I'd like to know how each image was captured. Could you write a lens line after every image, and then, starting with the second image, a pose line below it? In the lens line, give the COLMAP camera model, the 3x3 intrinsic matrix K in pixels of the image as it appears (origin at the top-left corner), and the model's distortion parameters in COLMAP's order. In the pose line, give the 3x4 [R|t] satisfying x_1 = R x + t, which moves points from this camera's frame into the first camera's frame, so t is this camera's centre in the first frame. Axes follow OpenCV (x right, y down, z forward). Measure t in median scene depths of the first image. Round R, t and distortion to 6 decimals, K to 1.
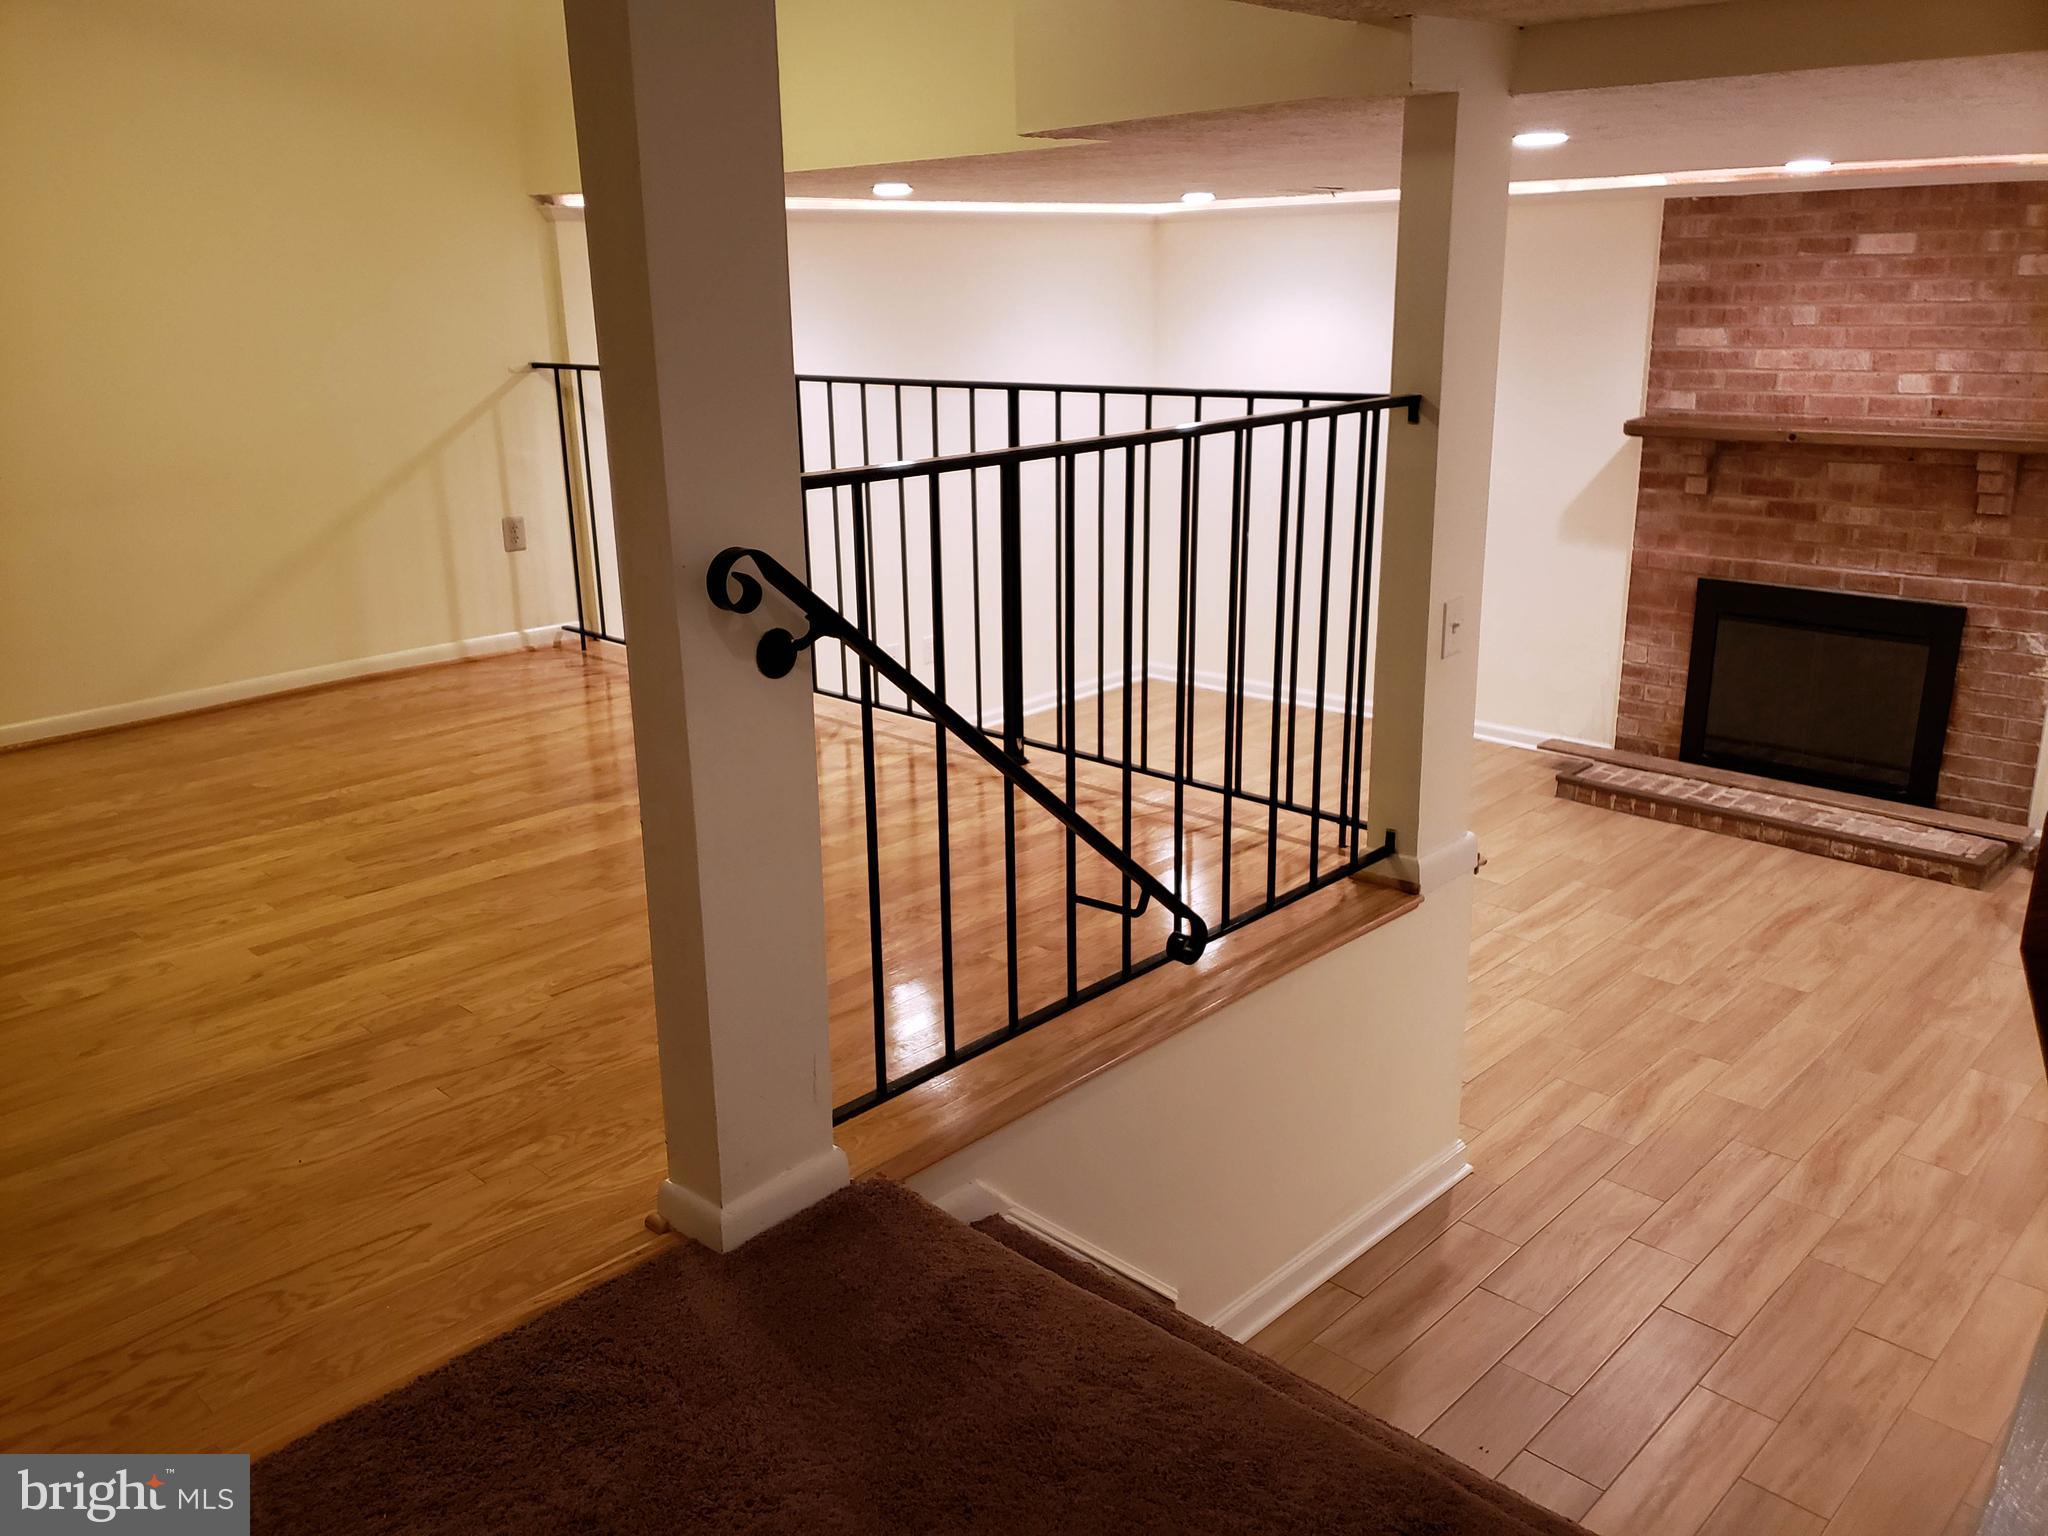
lens RADIAL K [[1590.4, 0, 1024.0], [0, 1590.4, 768.0], [0, 0, 1]] dist [0.043528, -0.005206]
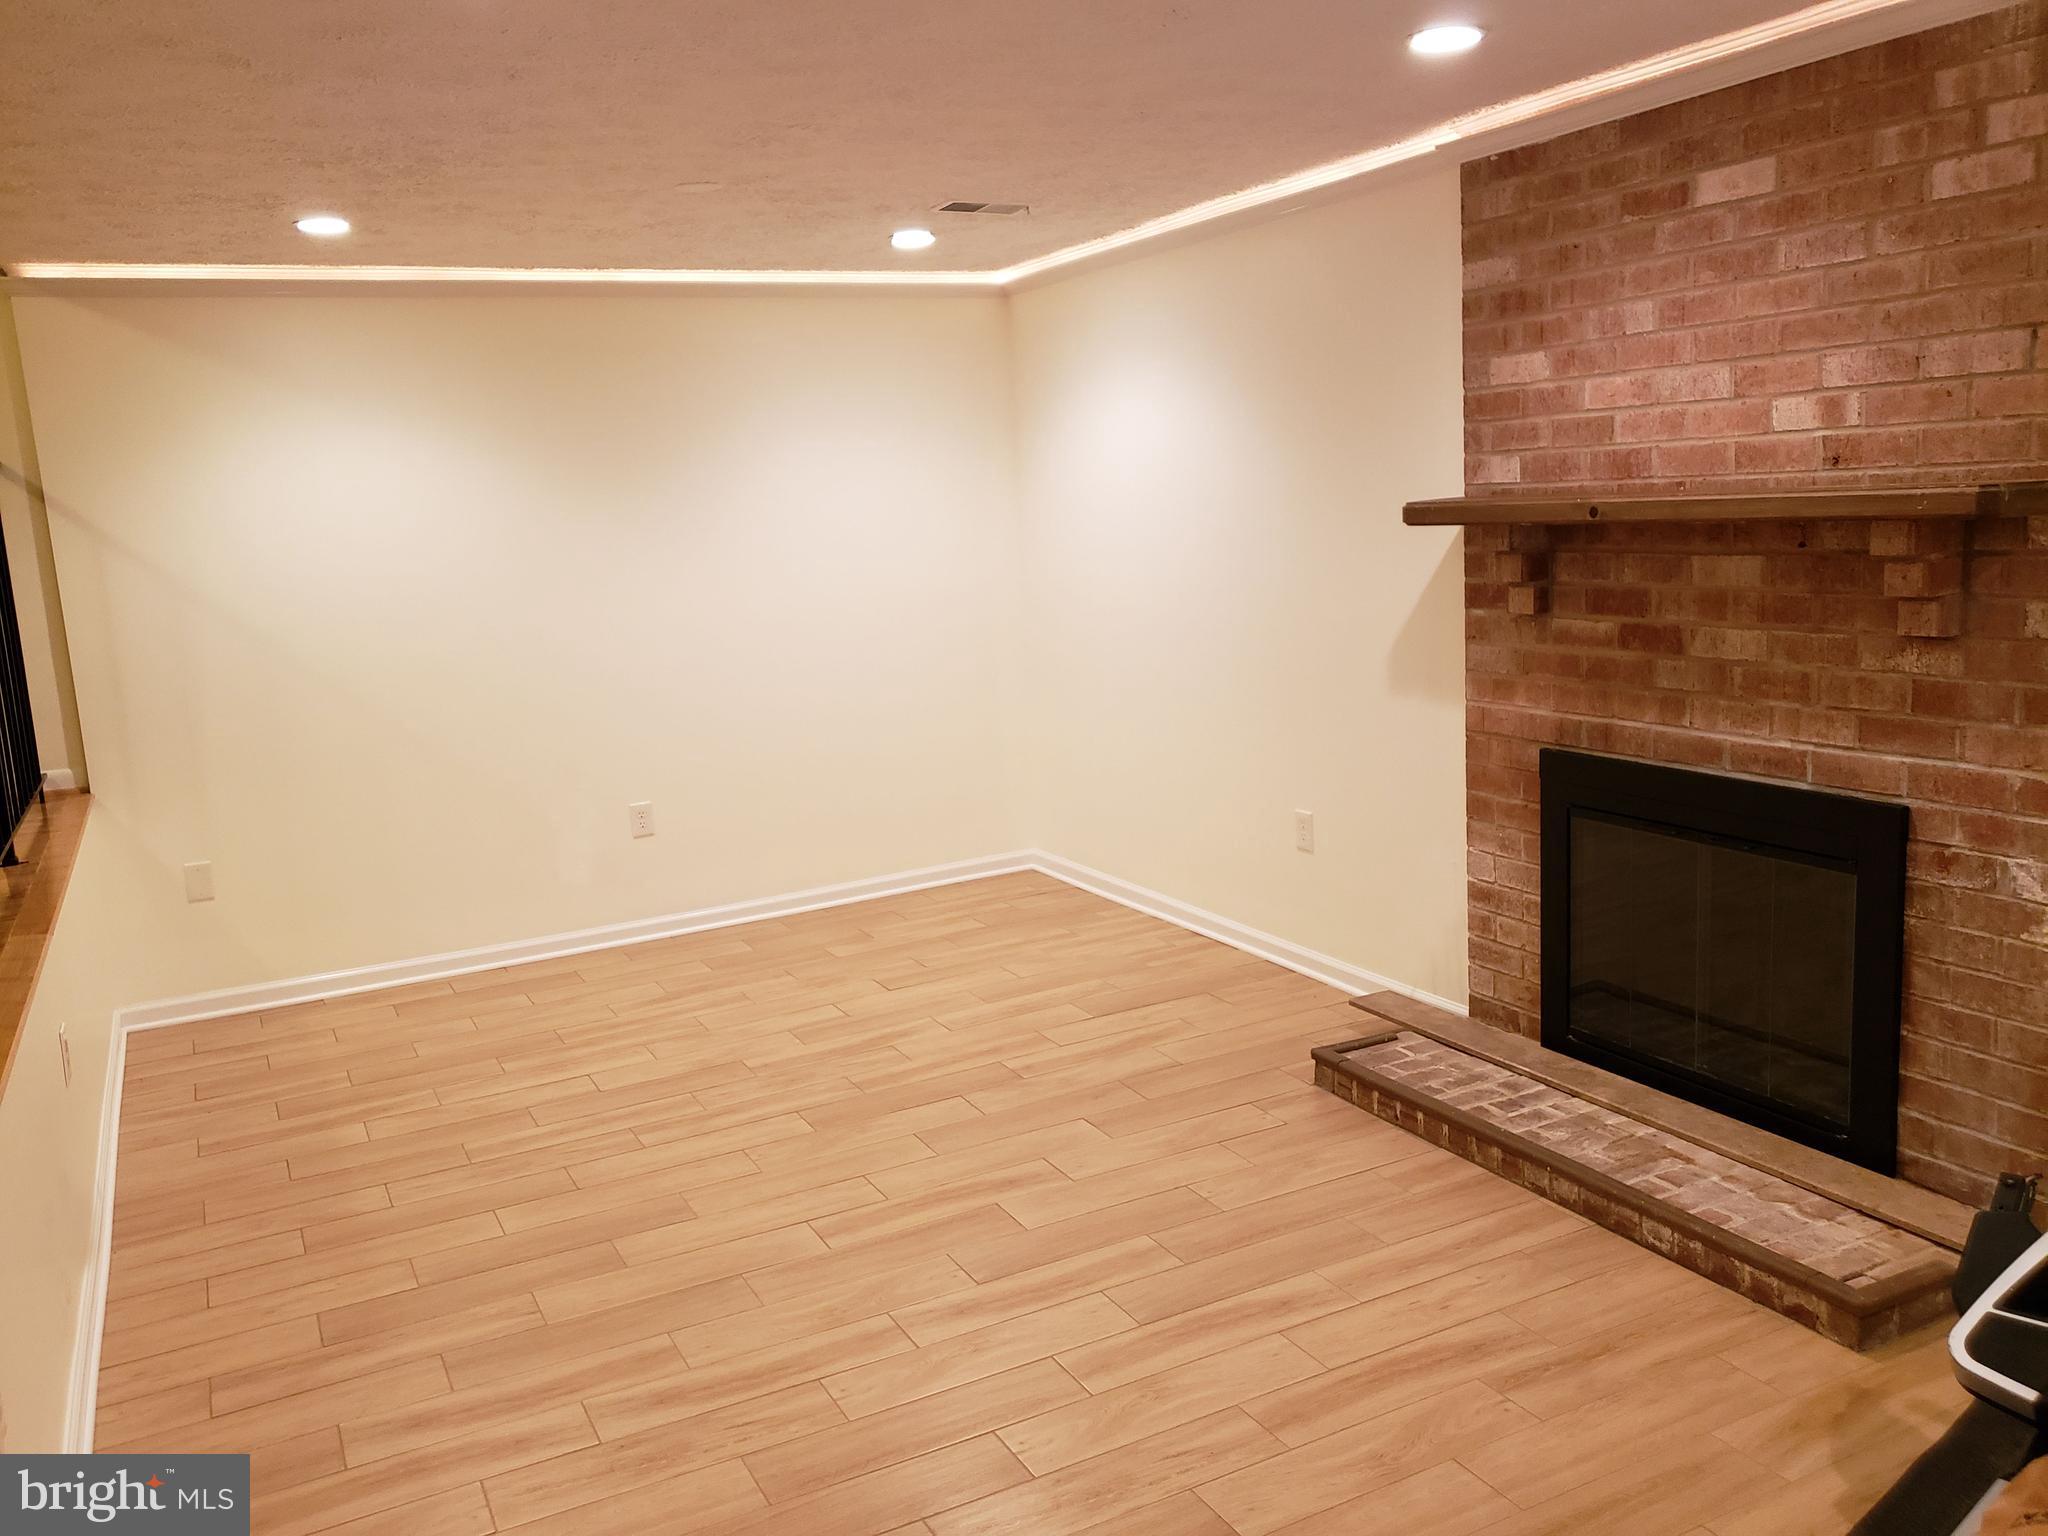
lens RADIAL K [[1609.7, 0, 1024.0], [0, 1609.7, 768.0], [0, 0, 1]] dist [-0.006537, 0.079347]
pose [[0.946007, 0.025772, -0.323121, 0.466840], [-0.063400, 0.992292, -0.106471, -0.034520], [0.317886, 0.121208, 0.940349, 0.379530]]
